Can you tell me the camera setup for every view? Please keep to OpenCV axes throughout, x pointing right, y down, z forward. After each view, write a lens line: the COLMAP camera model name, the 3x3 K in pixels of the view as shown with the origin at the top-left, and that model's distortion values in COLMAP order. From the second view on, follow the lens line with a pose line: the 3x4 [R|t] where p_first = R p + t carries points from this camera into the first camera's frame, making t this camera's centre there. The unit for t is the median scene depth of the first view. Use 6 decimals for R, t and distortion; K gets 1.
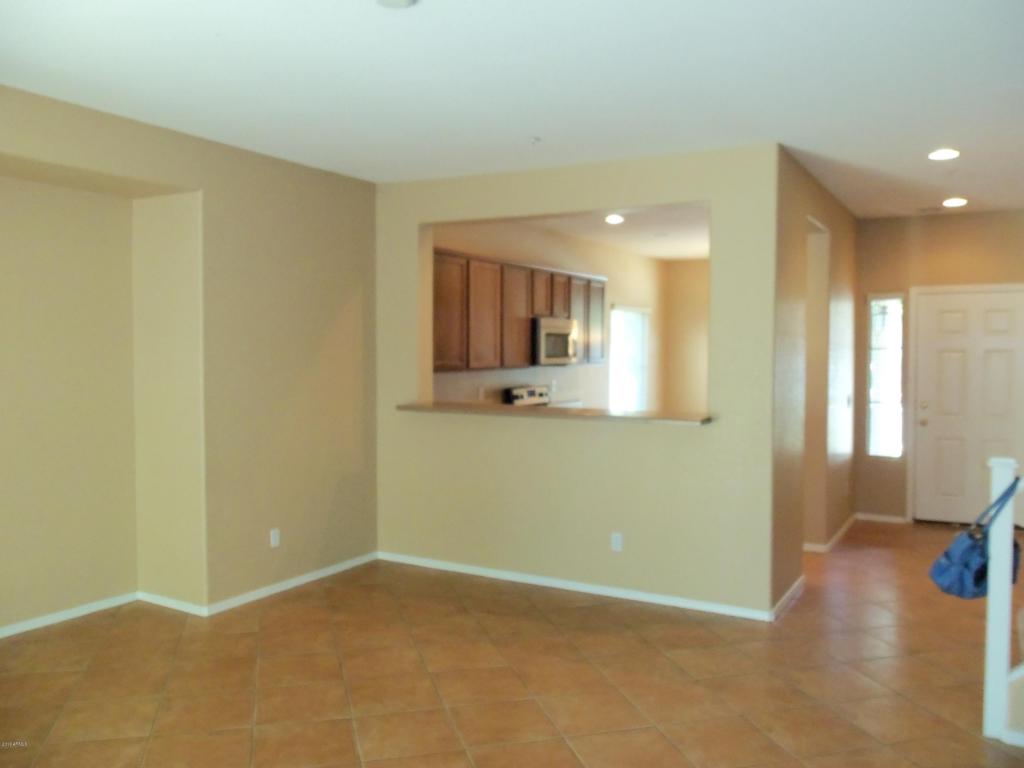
lens RADIAL K [[837.7, 0, 505.3], [0, 837.7, 375.6], [0, 0, 1]] dist [-0.051156, 0.015357]
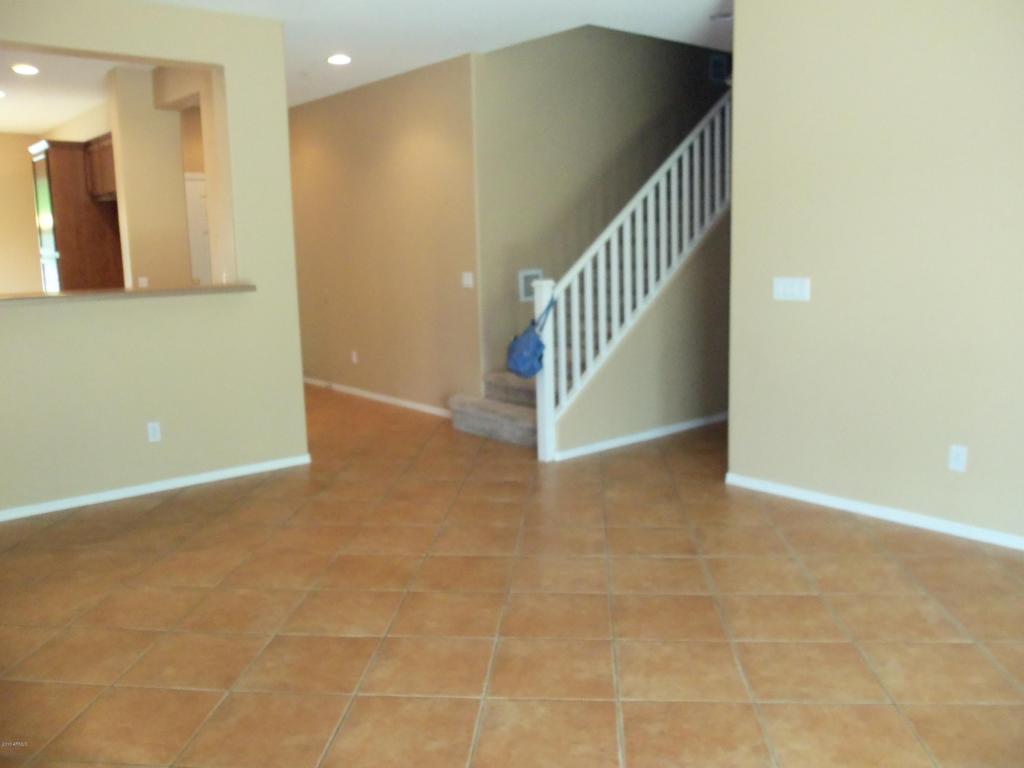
lens RADIAL K [[837.7, 0, 513.0], [0, 837.7, 377.1], [0, 0, 1]] dist [-0.051156, 0.015357]
pose [[0.342246, -0.154224, 0.926867, -0.380907], [0.047738, 0.988018, 0.146772, 0.016423], [-0.938397, -0.005985, 0.345507, 0.213294]]
